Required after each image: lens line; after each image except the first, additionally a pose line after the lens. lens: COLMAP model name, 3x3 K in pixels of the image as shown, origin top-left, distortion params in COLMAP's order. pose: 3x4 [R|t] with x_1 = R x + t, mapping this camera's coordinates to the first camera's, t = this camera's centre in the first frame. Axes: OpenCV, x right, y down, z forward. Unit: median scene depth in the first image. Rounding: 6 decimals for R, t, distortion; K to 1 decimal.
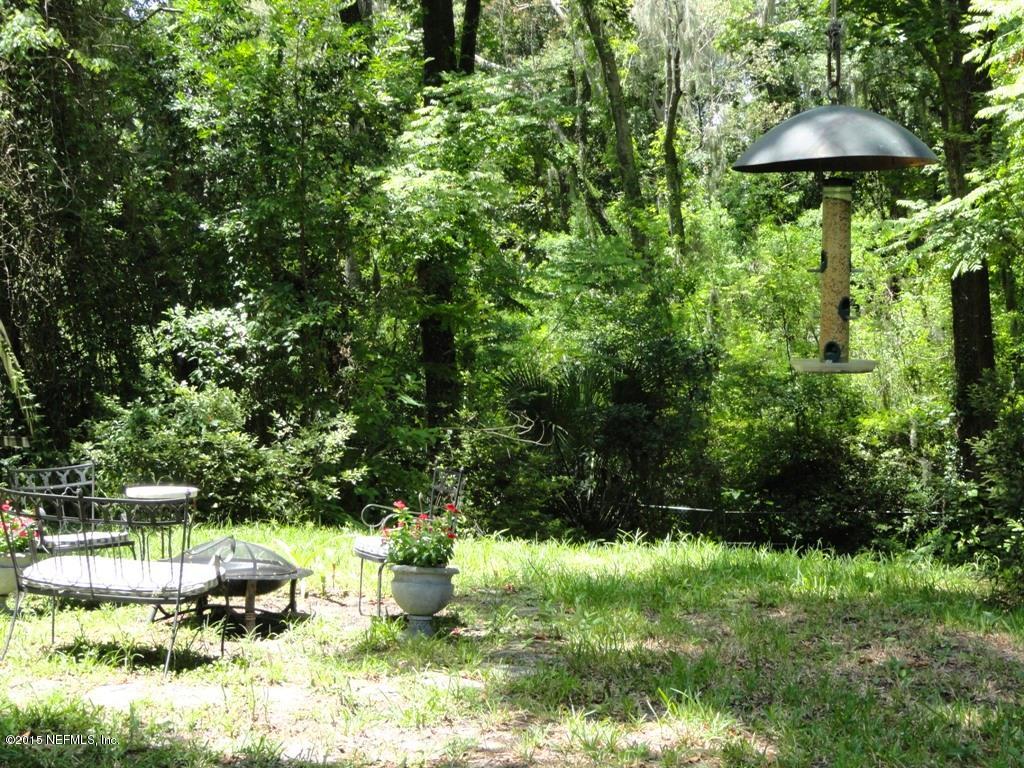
lens RADIAL K [[1496.7, 0, 512.7], [0, 1496.7, 385.6], [0, 0, 1]] dist [0.001235, 0.000000]
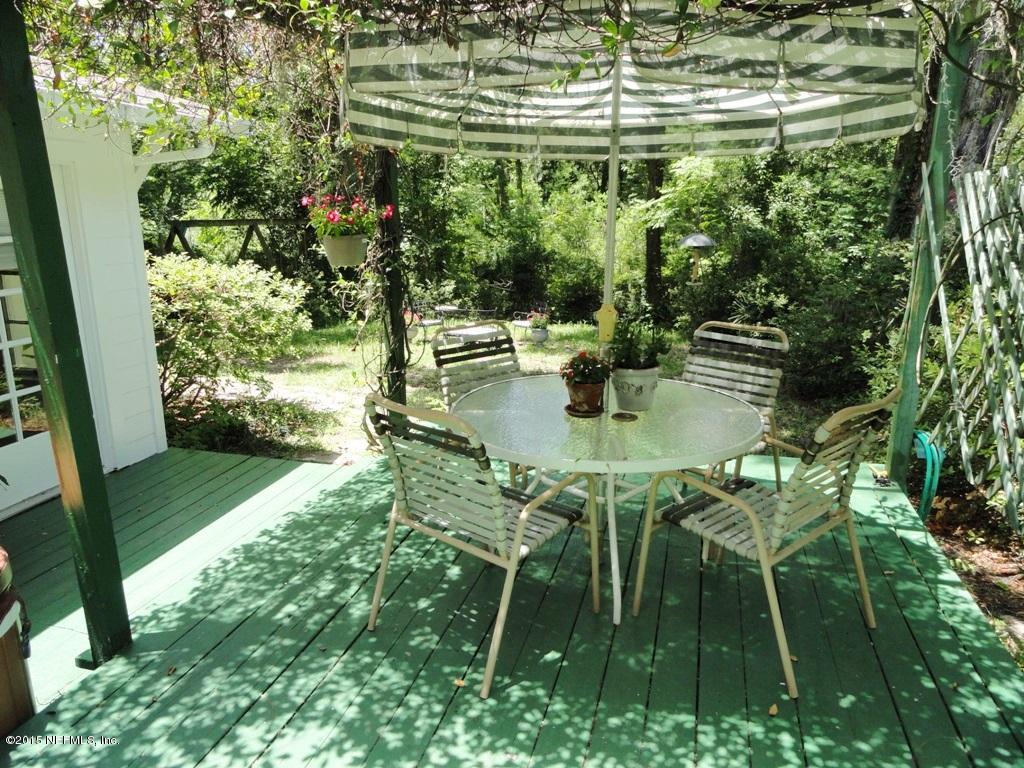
lens RADIAL K [[705.5, 0, 515.9], [0, 705.5, 379.6], [0, 0, 1]] dist [-0.007422, 0.007756]
pose [[0.988374, -0.015208, 0.151282, -0.185107], [-0.011240, 0.984954, 0.172451, -0.025375], [-0.151629, -0.172146, 0.973332, -0.323647]]
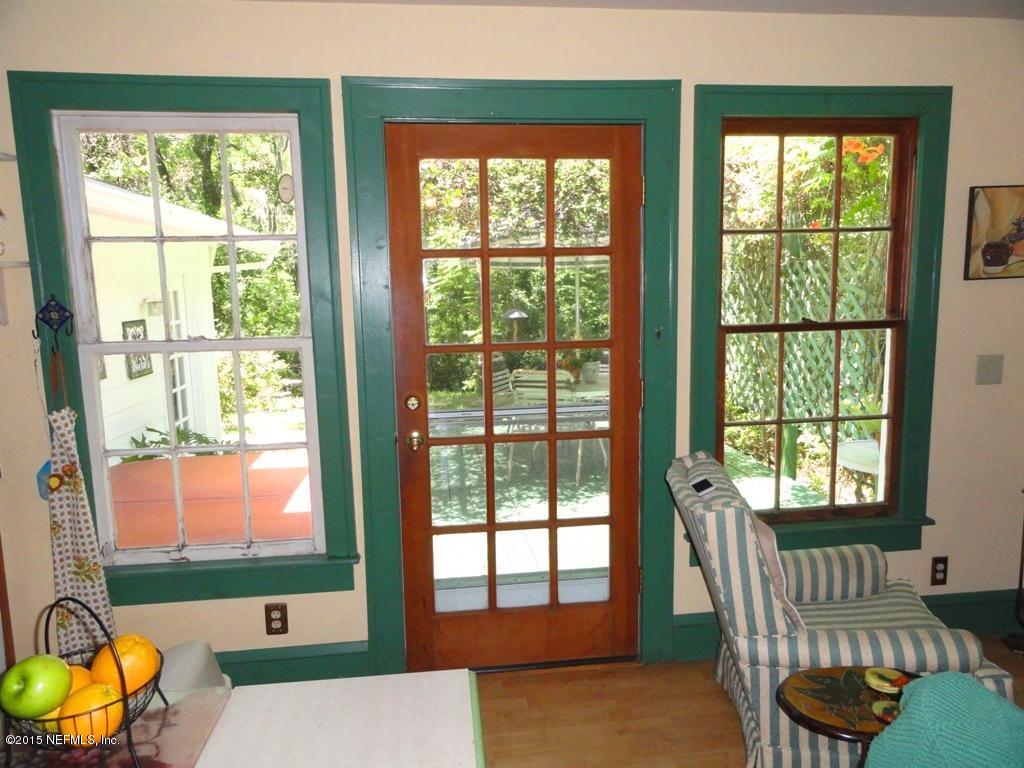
lens RADIAL K [[705.5, 0, 514.6], [0, 705.5, 386.7], [0, 0, 1]] dist [-0.007422, 0.007756]
pose [[0.860602, -0.068060, 0.504710, -0.378666], [0.036710, 0.996742, 0.071813, -0.014415], [-0.507953, -0.043275, 0.860297, -0.484030]]
